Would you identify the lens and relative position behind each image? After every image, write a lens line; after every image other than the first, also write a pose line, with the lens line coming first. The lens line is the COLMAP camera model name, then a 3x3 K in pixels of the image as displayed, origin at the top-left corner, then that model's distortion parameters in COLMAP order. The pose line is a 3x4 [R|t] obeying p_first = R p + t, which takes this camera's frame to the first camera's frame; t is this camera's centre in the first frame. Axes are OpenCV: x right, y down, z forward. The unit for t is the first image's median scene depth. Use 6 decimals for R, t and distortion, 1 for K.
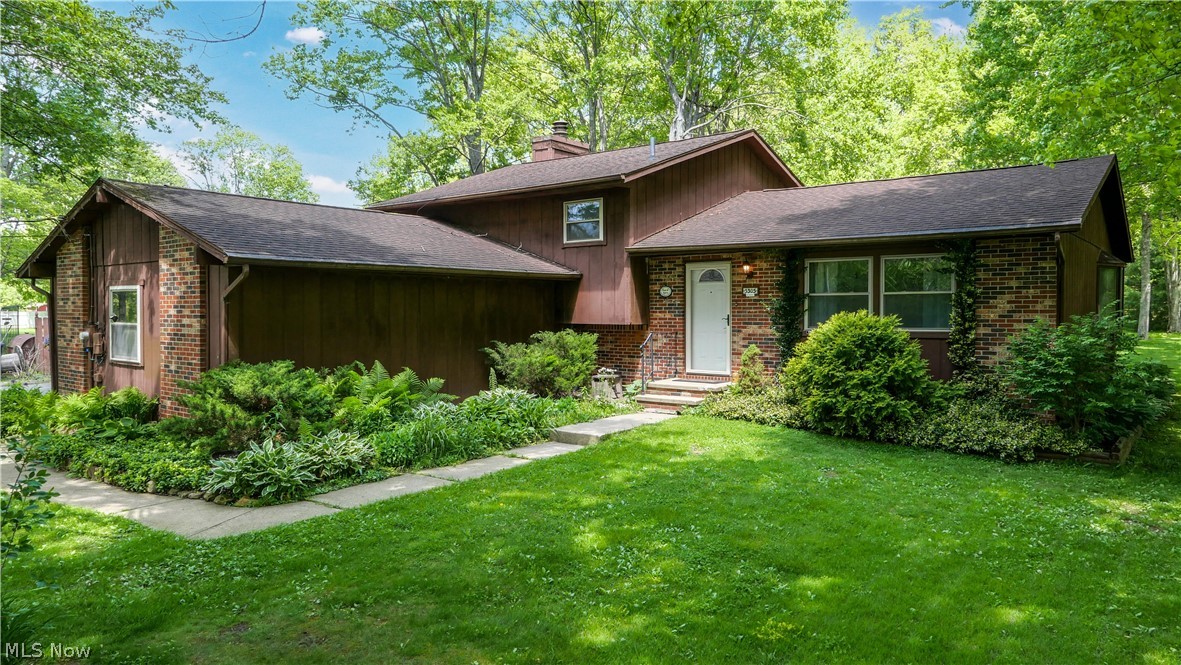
lens RADIAL K [[789.2, 0, 590.5], [0, 789.2, 332.5], [0, 0, 1]] dist [-0.018629, 0.003077]
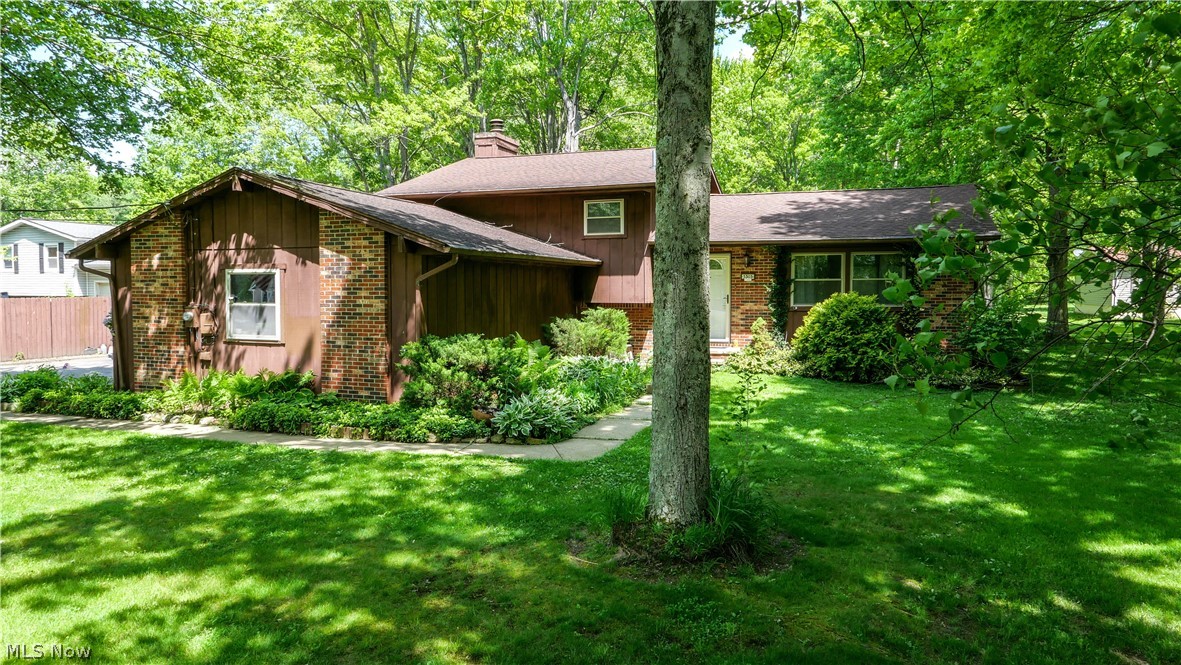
lens RADIAL K [[783.6, 0, 590.5], [0, 783.6, 332.5], [0, 0, 1]] dist [-0.017547, 0.000661]
pose [[0.949260, -0.016816, 0.314043, -0.463325], [0.008749, 0.999595, 0.027079, 0.002198], [-0.314371, -0.022958, 0.949022, -0.151846]]
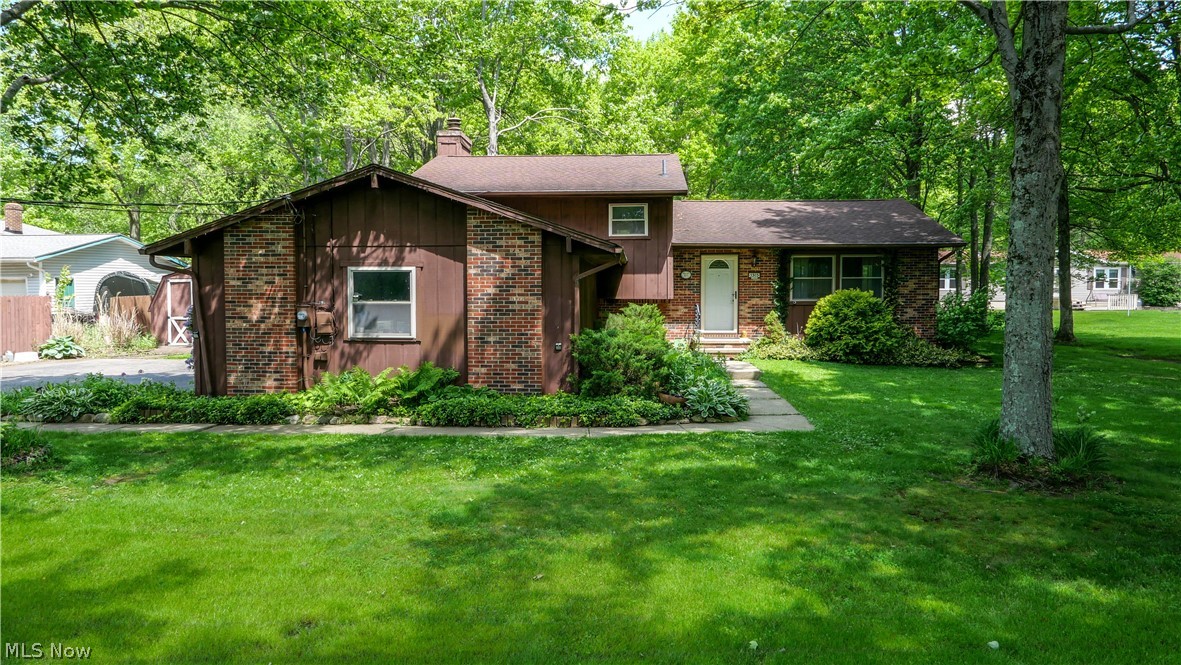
lens RADIAL K [[789.2, 0, 590.5], [0, 789.2, 332.5], [0, 0, 1]] dist [-0.018629, 0.003077]
pose [[0.819548, -0.034725, 0.571957, -0.919698], [0.019077, 0.999262, 0.033334, -0.000643], [-0.572693, -0.016408, 0.819606, -0.037146]]
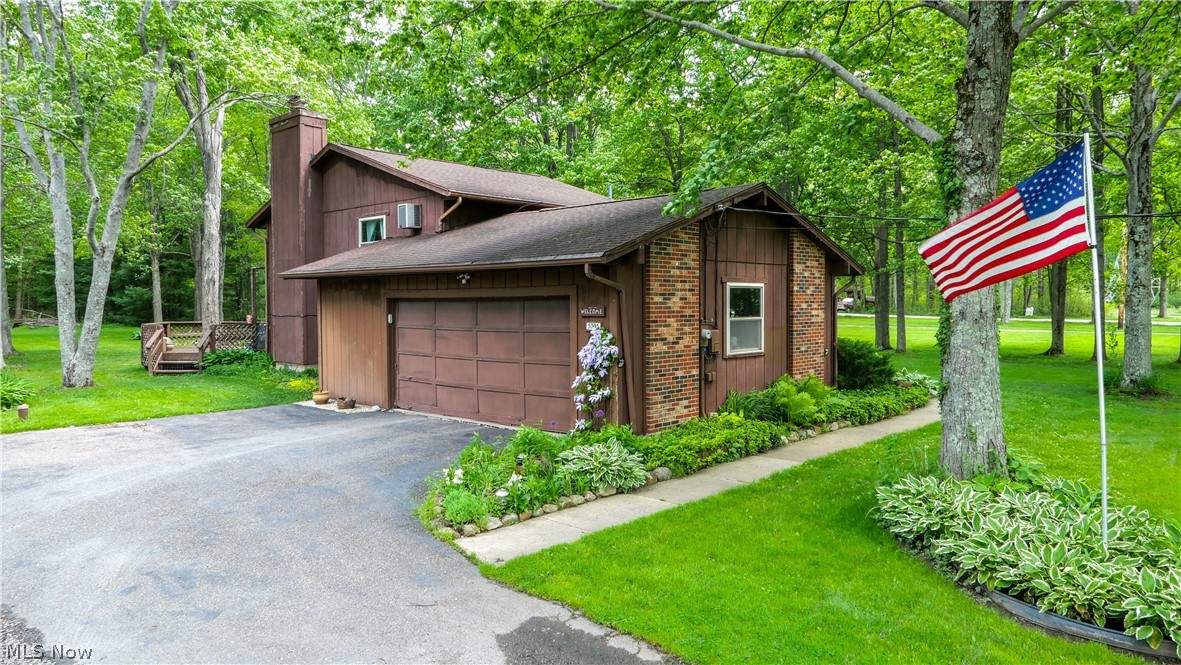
lens RADIAL K [[789.2, 0, 590.5], [0, 789.2, 332.5], [0, 0, 1]] dist [-0.018629, 0.003077]
pose [[0.080163, -0.043606, 0.995827, -1.587939], [0.034954, 0.998551, 0.040912, -0.040954], [-0.996169, 0.031529, 0.081572, 1.059561]]
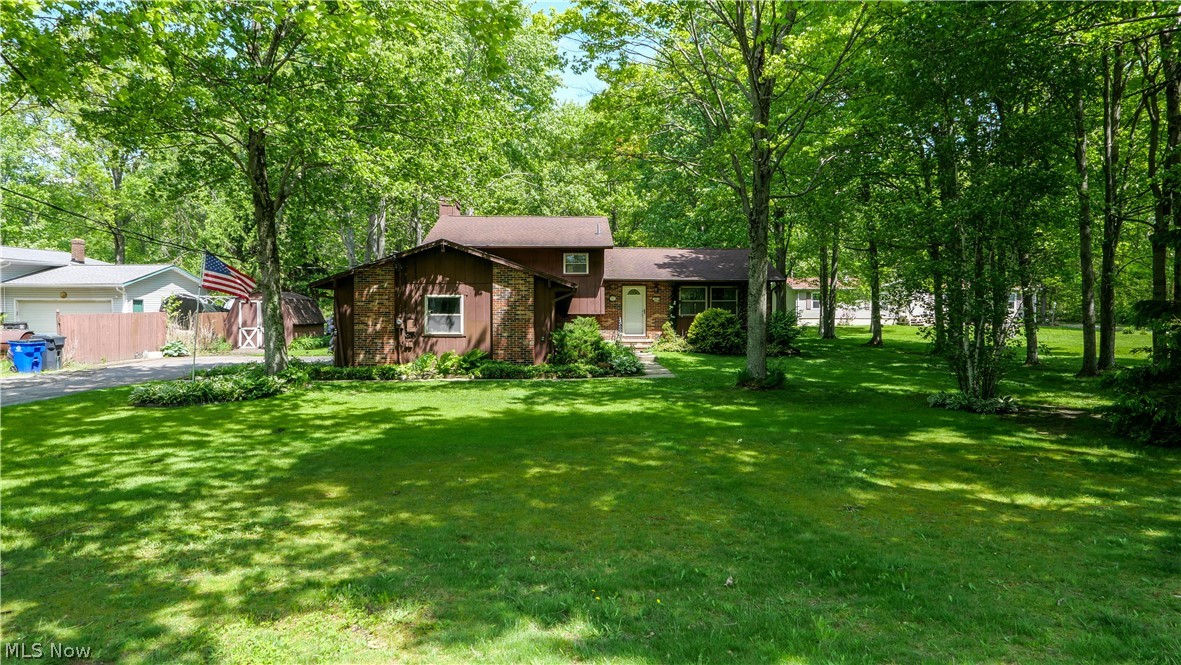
lens RADIAL K [[789.2, 0, 590.5], [0, 789.2, 332.5], [0, 0, 1]] dist [-0.018629, 0.003077]
pose [[0.765175, -0.021604, 0.643460, -1.469863], [0.020079, 0.999751, 0.009690, 0.019481], [-0.643509, 0.005505, 0.765419, -0.660608]]
